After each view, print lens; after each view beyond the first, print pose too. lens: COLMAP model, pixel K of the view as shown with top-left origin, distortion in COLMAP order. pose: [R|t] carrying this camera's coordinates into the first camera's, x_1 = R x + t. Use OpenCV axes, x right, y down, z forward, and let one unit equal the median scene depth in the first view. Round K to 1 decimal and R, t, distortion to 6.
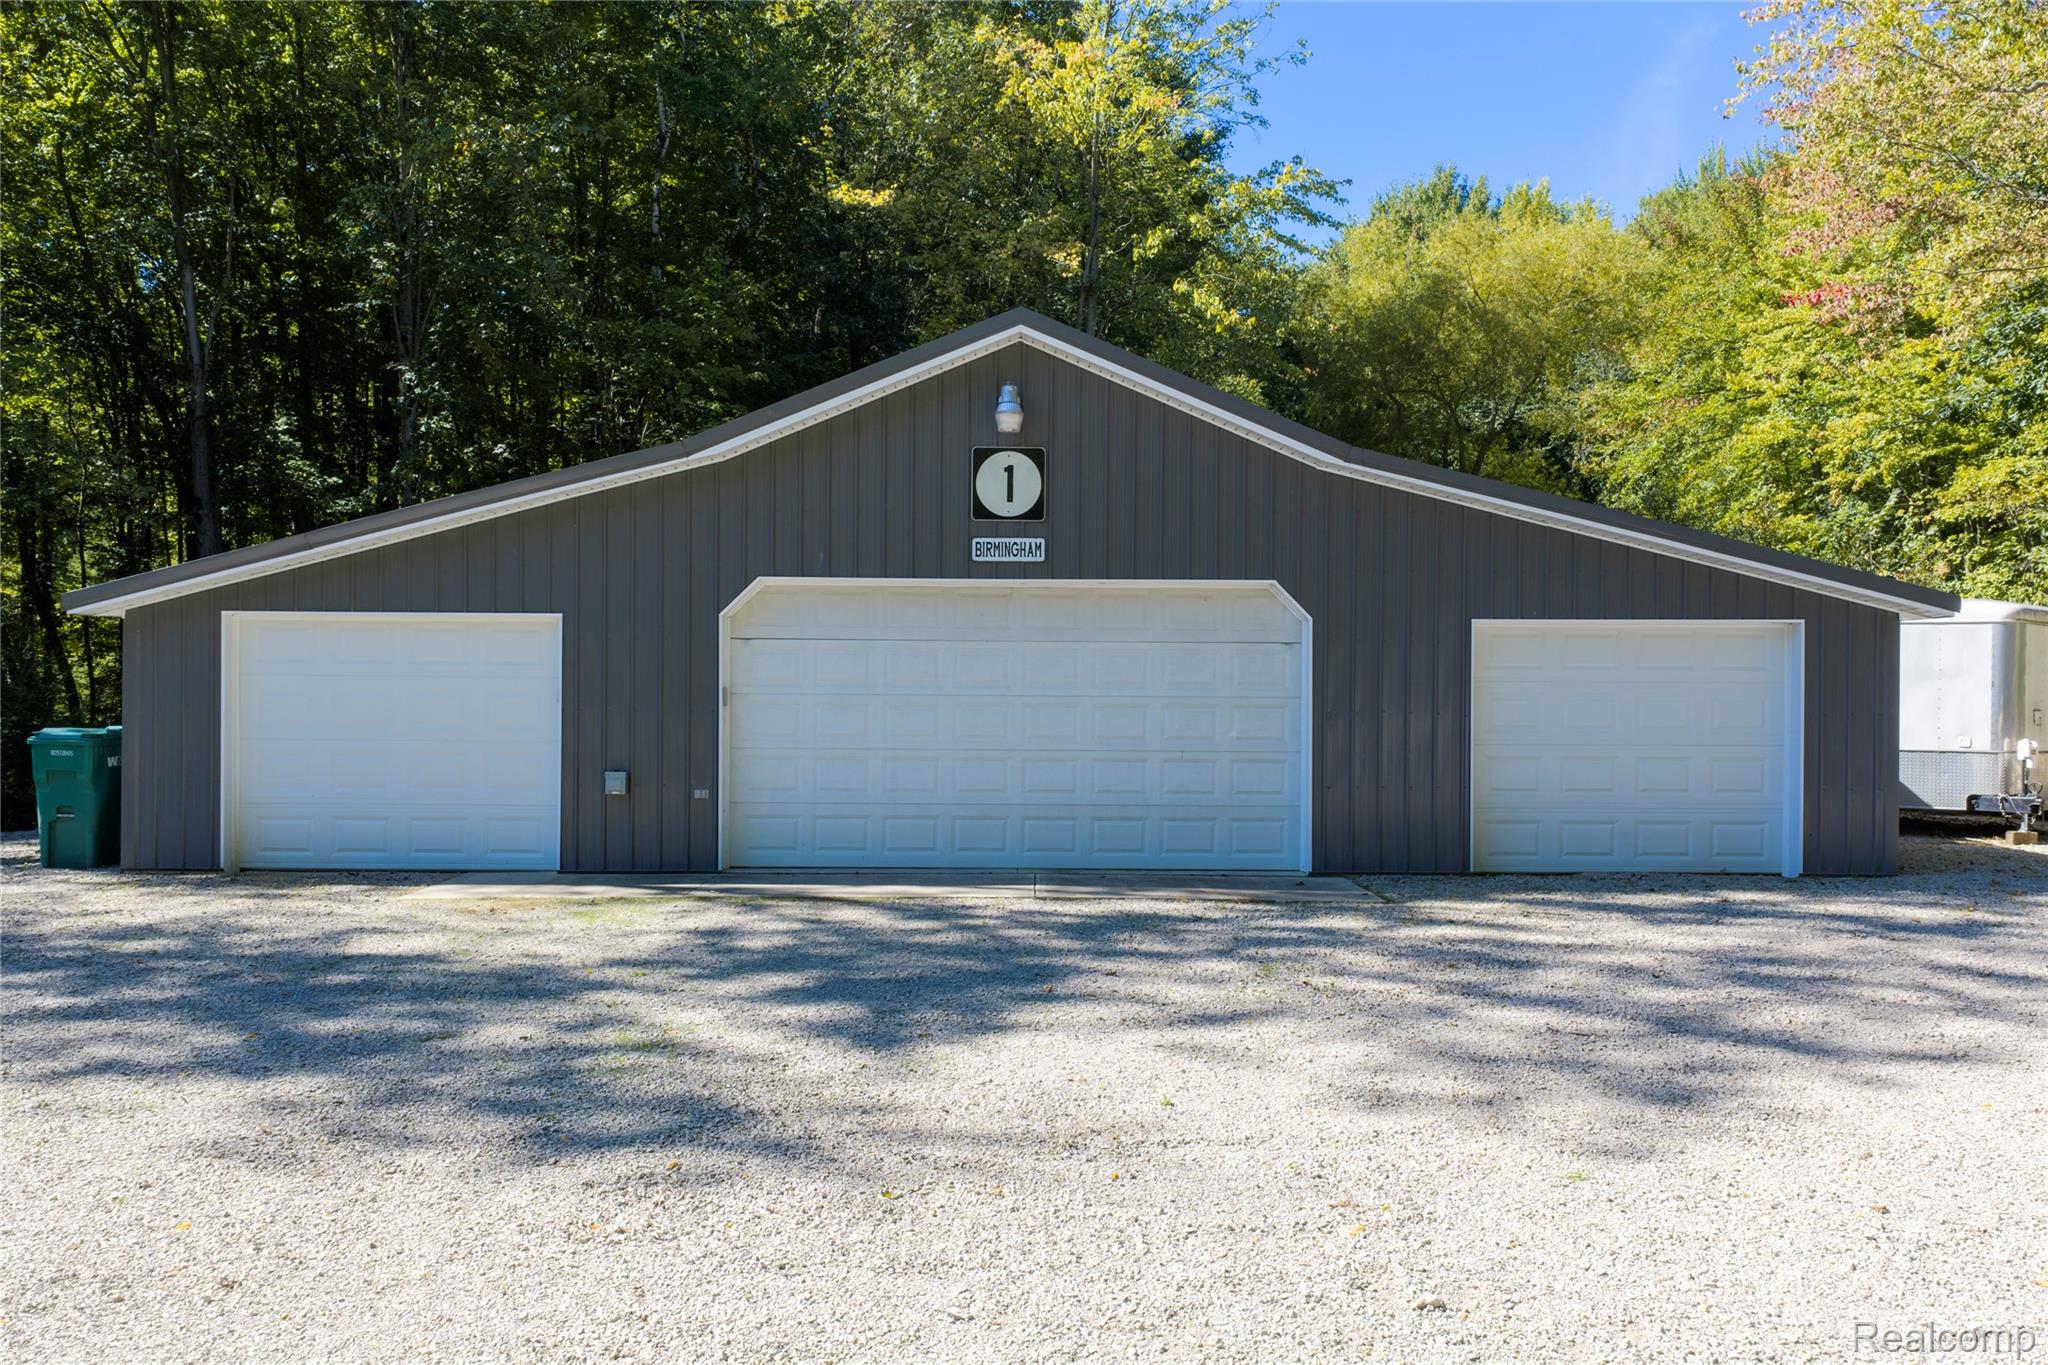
lens RADIAL K [[1667.4, 0, 1030.0], [0, 1667.4, 688.2], [0, 0, 1]] dist [0.026296, -0.005707]
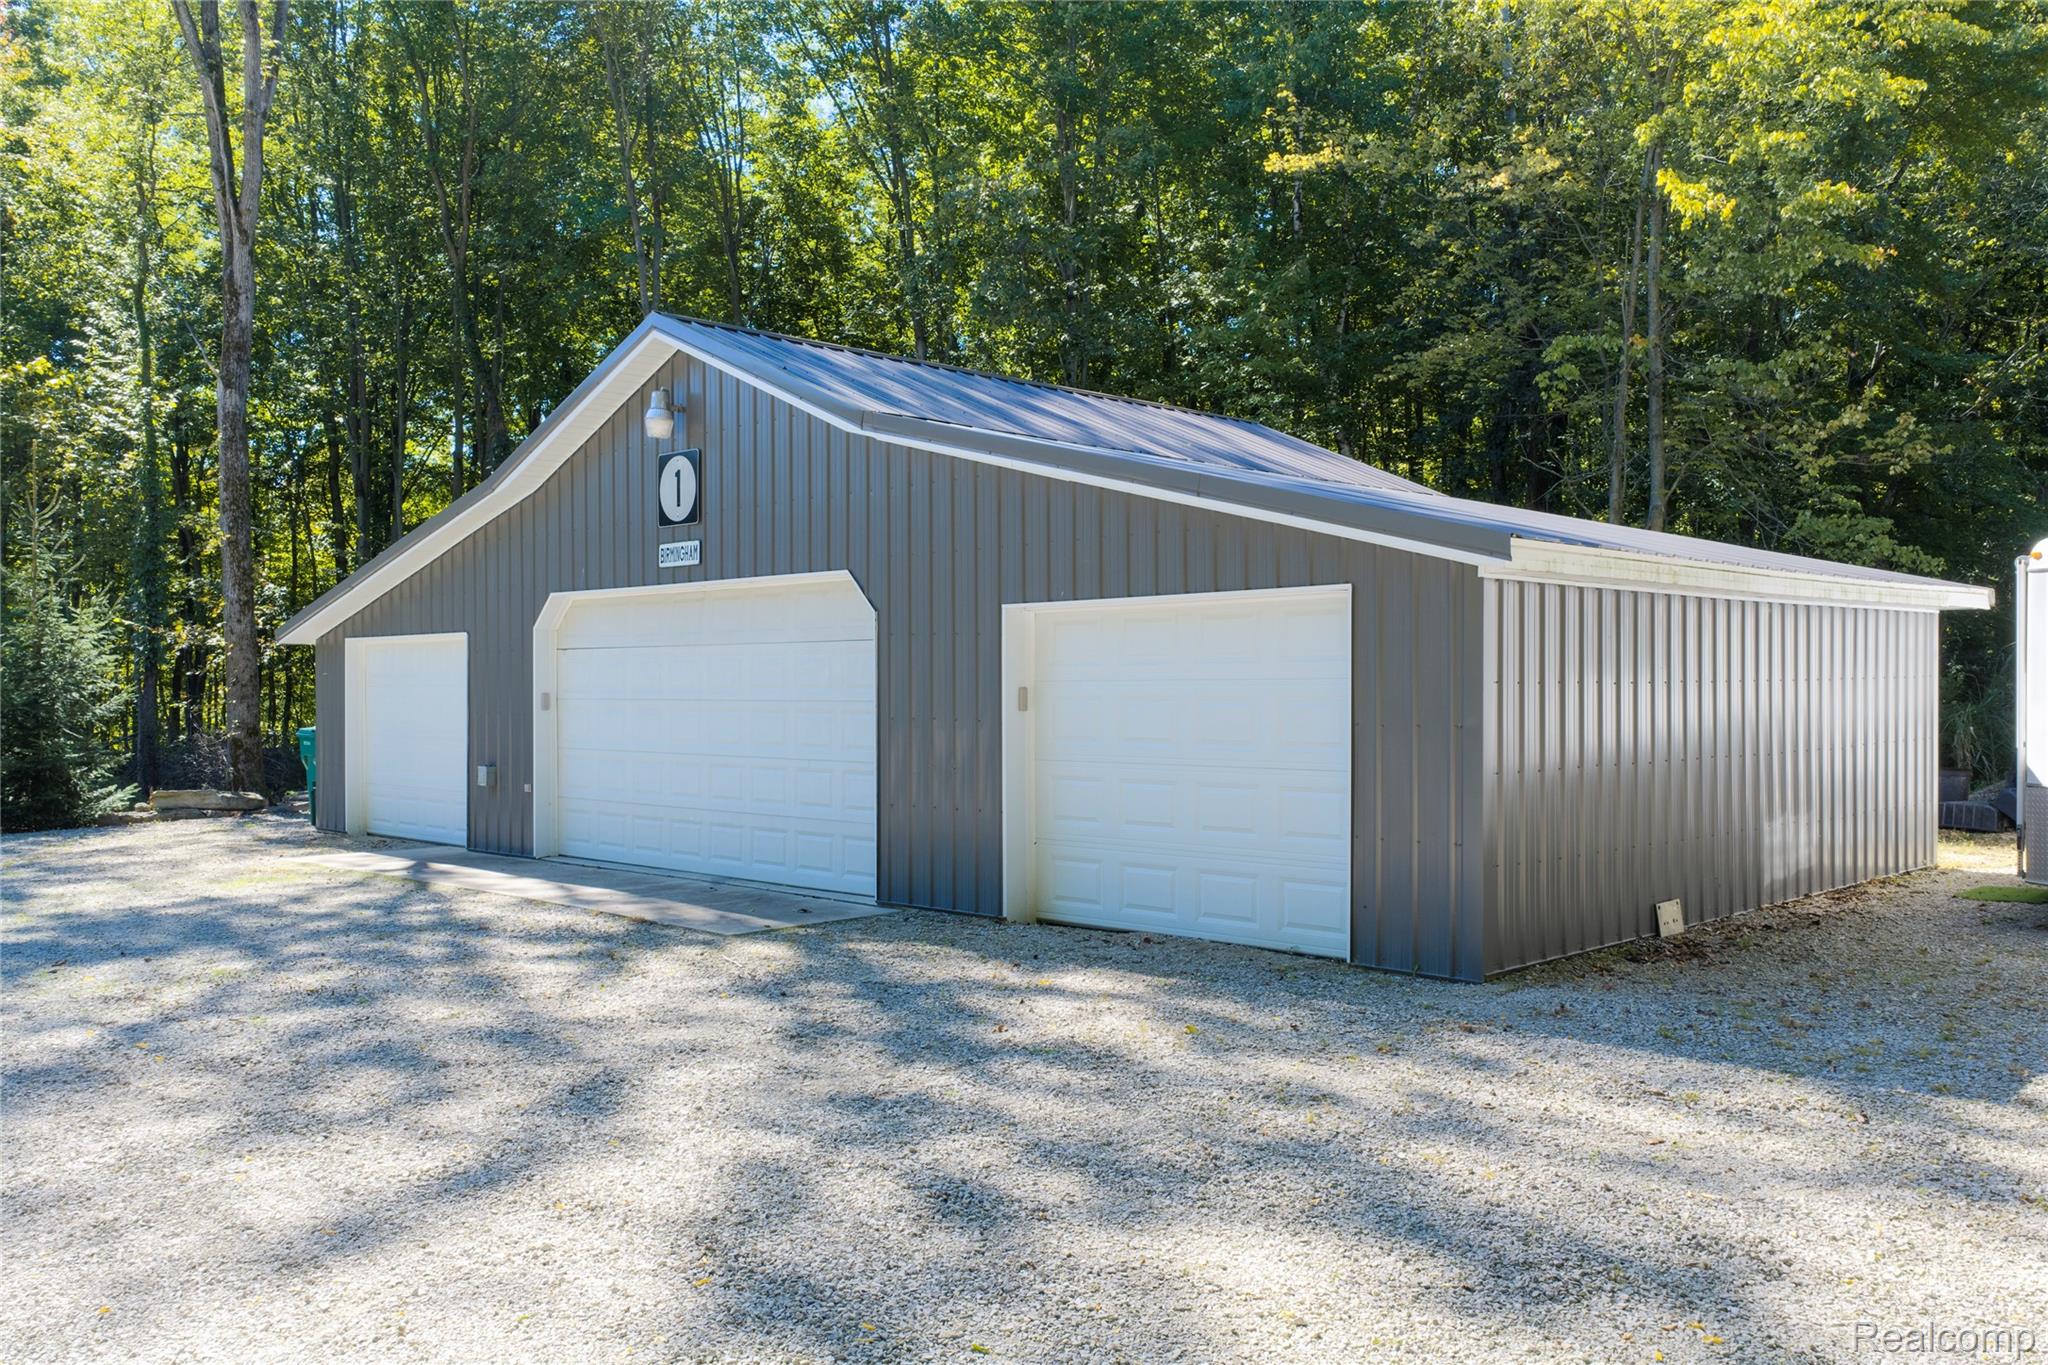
lens RADIAL K [[1667.4, 0, 1027.8], [0, 1667.4, 683.2], [0, 0, 1]] dist [0.026296, -0.005707]
pose [[0.721261, -0.009102, -0.692603, 0.830729], [0.007843, 0.999957, -0.004973, 0.000722], [0.692619, -0.001846, 0.721301, 0.422589]]
